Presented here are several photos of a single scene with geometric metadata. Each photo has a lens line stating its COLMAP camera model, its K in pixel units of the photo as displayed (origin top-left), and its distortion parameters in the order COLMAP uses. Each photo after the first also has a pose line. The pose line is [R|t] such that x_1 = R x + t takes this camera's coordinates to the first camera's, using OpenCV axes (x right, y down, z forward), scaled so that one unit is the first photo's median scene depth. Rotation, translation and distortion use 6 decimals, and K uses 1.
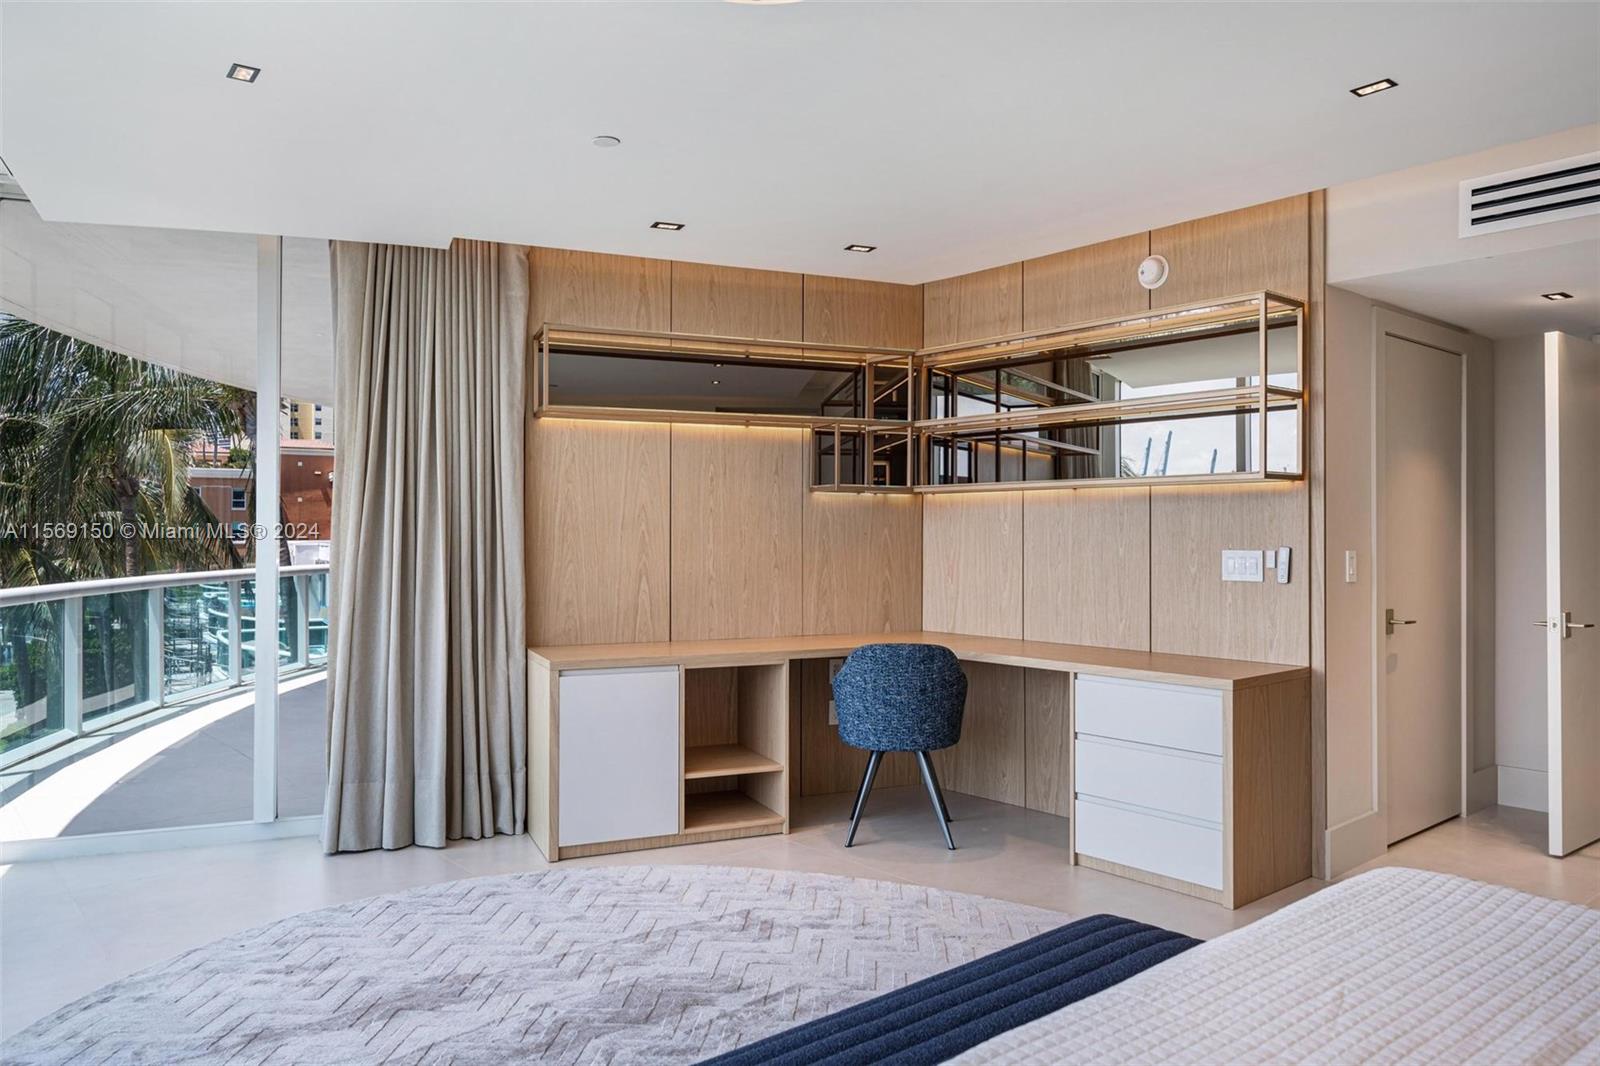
lens RADIAL K [[1079.5, 0, 800.4], [0, 1079.5, 534.4], [0, 0, 1]] dist [0.003138, 0.001041]
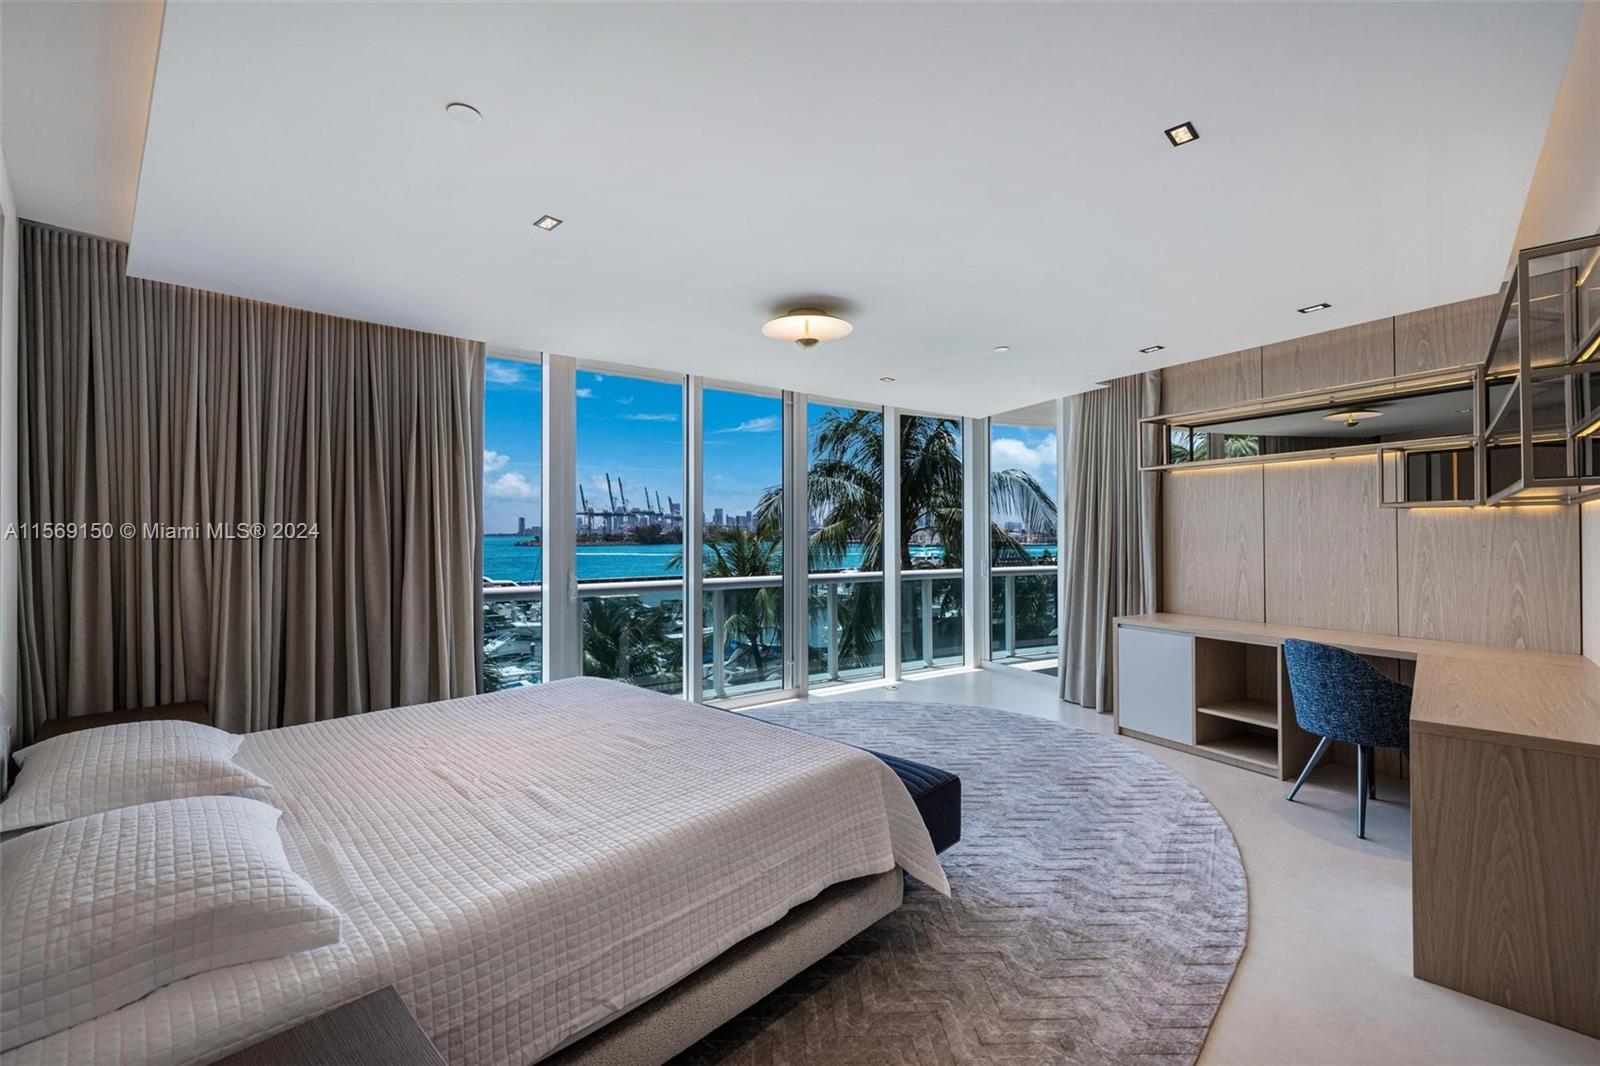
lens RADIAL K [[642.6, 0, 799.7], [0, 642.6, 532.3], [0, 0, 1]] dist [-0.000503, -0.000094]
pose [[0.133284, -0.004857, -0.991066, 0.638293], [0.003232, 0.999985, -0.004466, -0.014629], [0.991073, -0.002608, 0.133297, 0.317209]]
